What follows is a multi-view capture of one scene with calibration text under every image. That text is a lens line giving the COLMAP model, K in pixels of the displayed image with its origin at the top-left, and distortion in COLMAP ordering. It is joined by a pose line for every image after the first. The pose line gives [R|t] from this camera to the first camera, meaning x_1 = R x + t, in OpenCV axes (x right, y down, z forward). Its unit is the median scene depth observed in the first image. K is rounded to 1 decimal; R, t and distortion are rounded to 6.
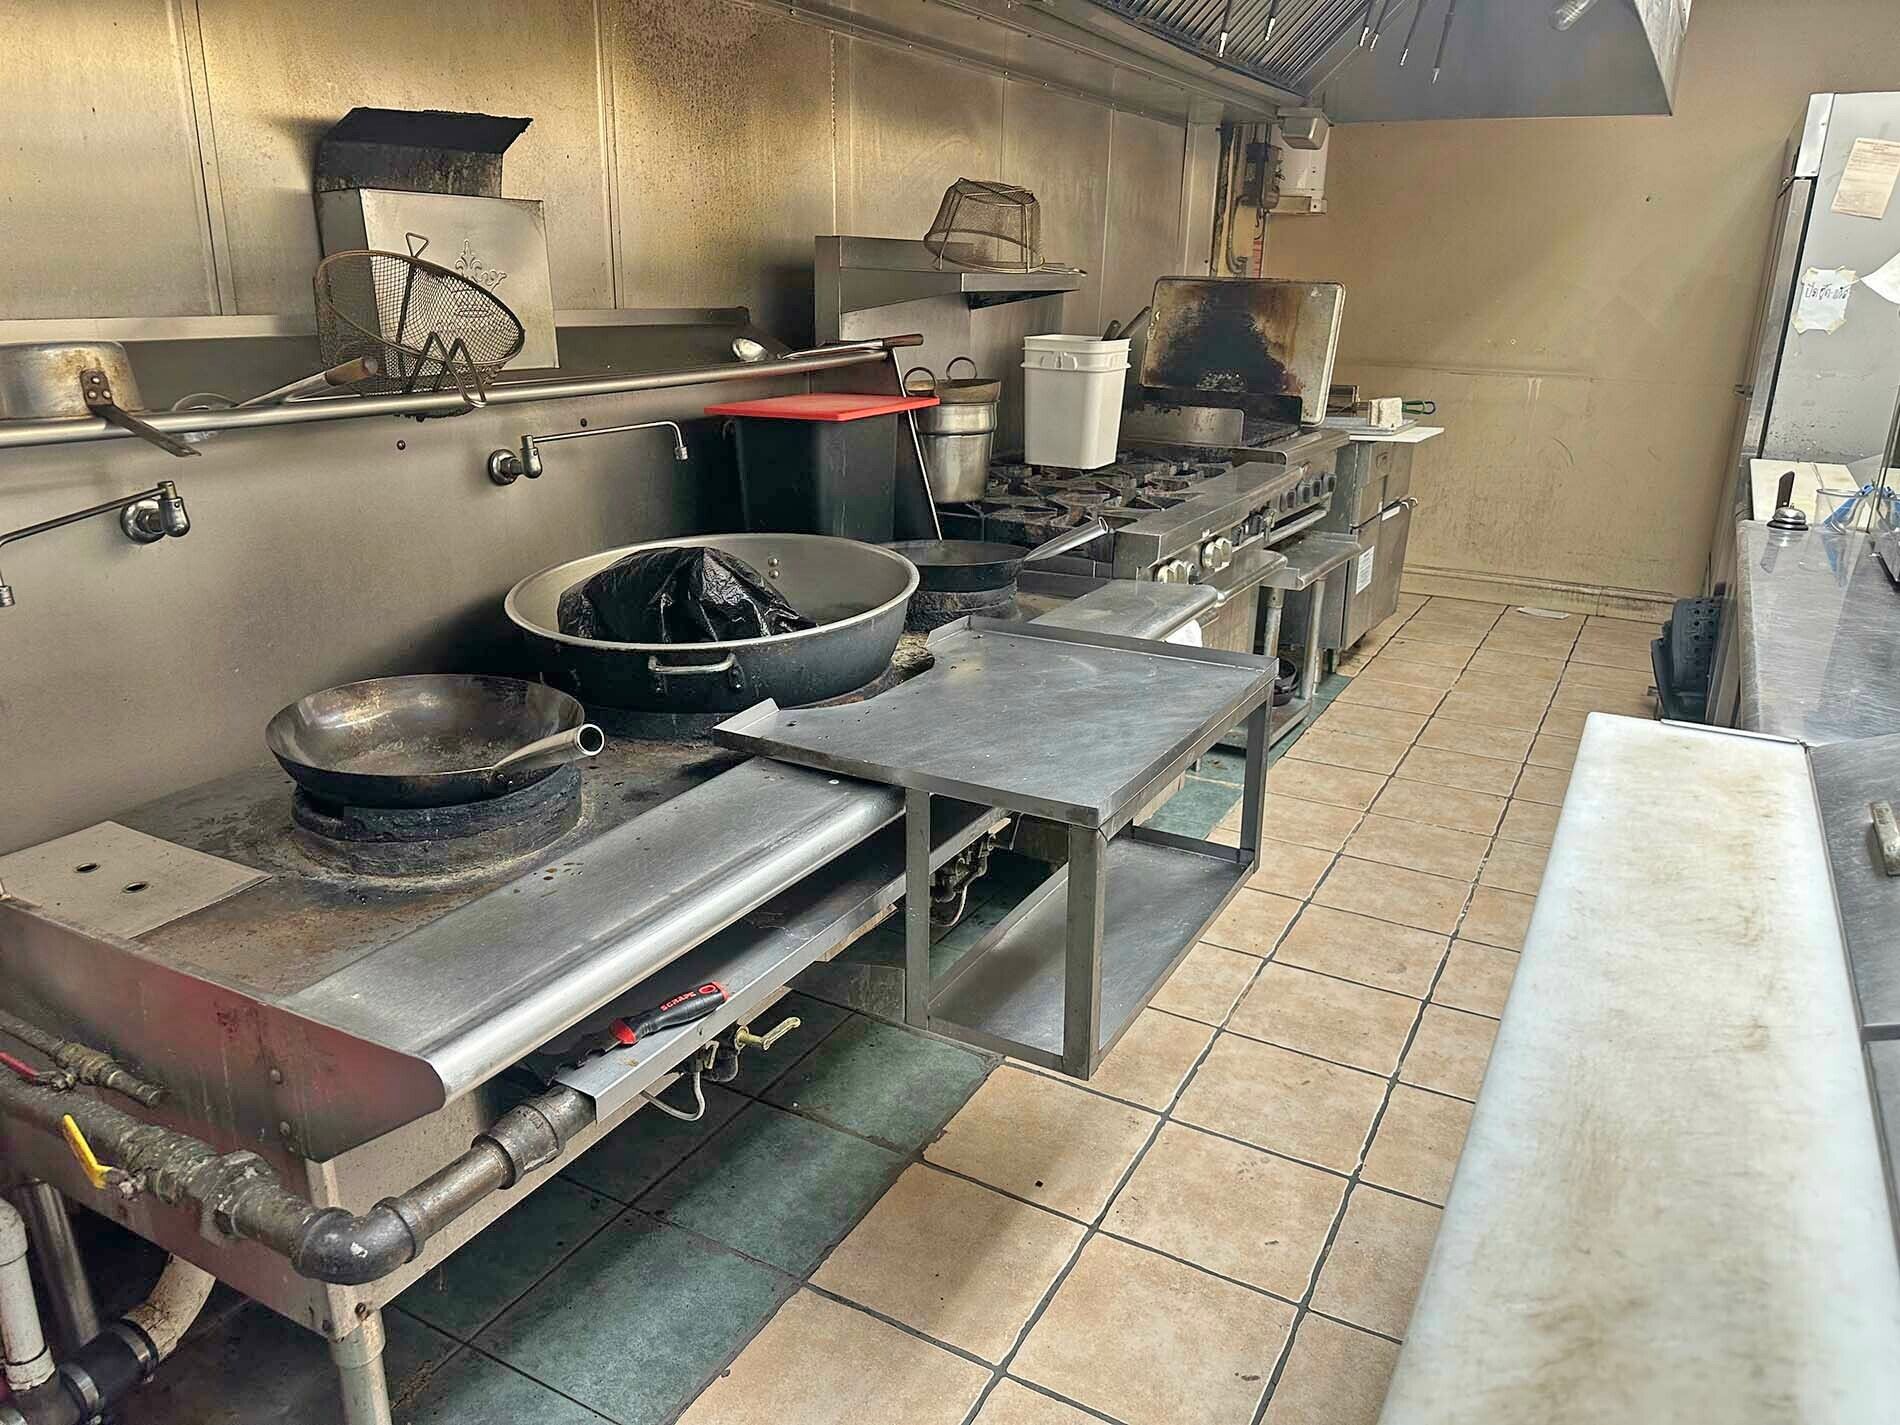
lens RADIAL K [[1348.7, 0, 943.9], [0, 1348.7, 706.9], [0, 0, 1]] dist [-0.000753, -0.000148]
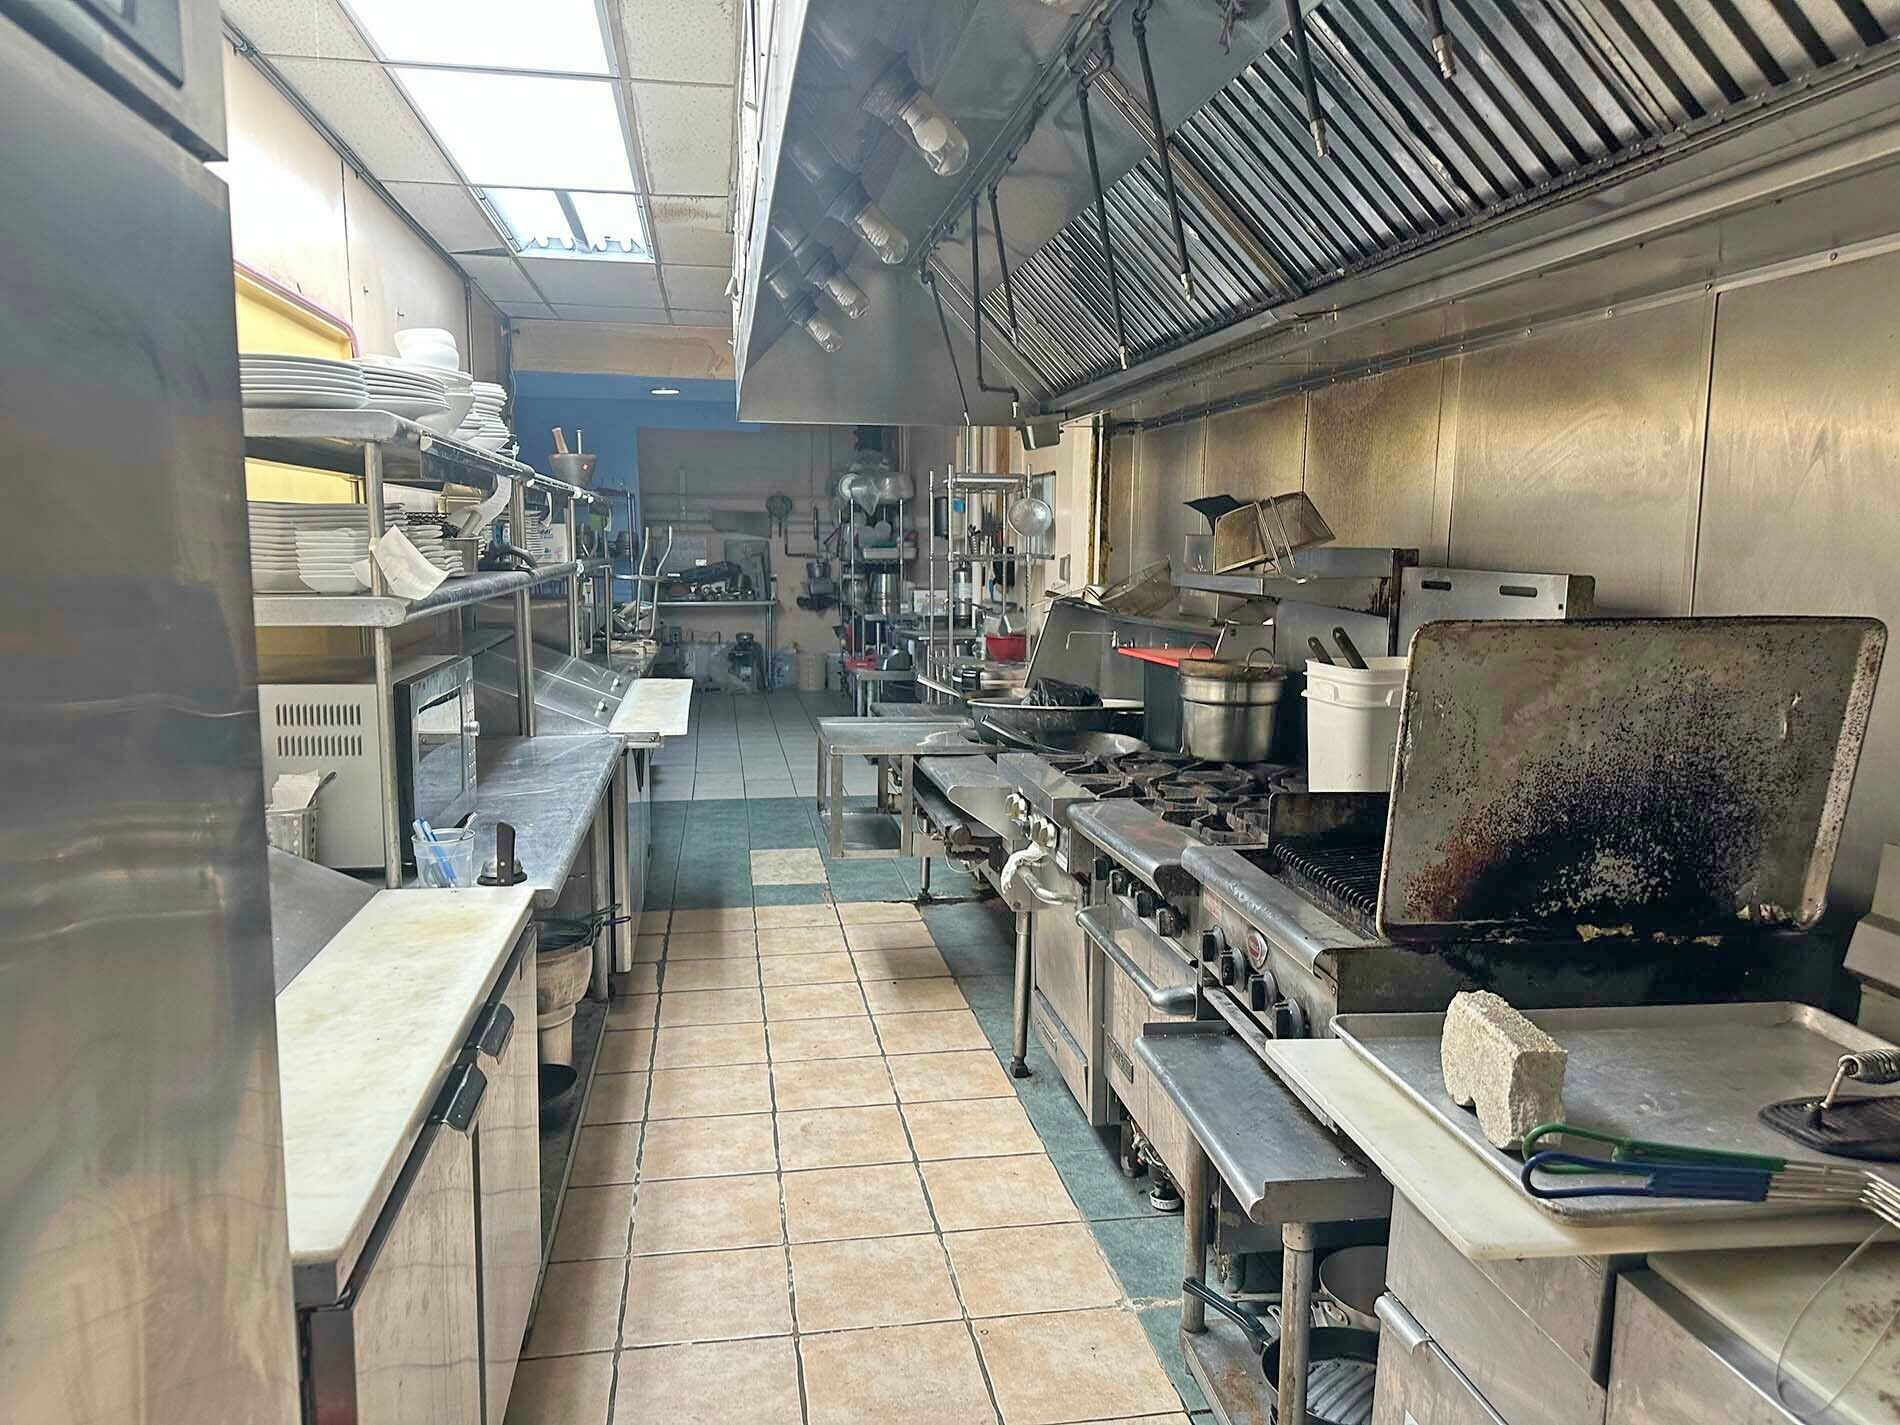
lens RADIAL K [[1348.7, 0, 948.1], [0, 1348.7, 717.1], [0, 0, 1]] dist [-0.000753, -0.000148]
pose [[-0.785209, 0.067843, -0.615503, 1.039047], [-0.202743, 0.911027, 0.359061, -0.649310], [0.585099, 0.406727, -0.701592, 1.928703]]
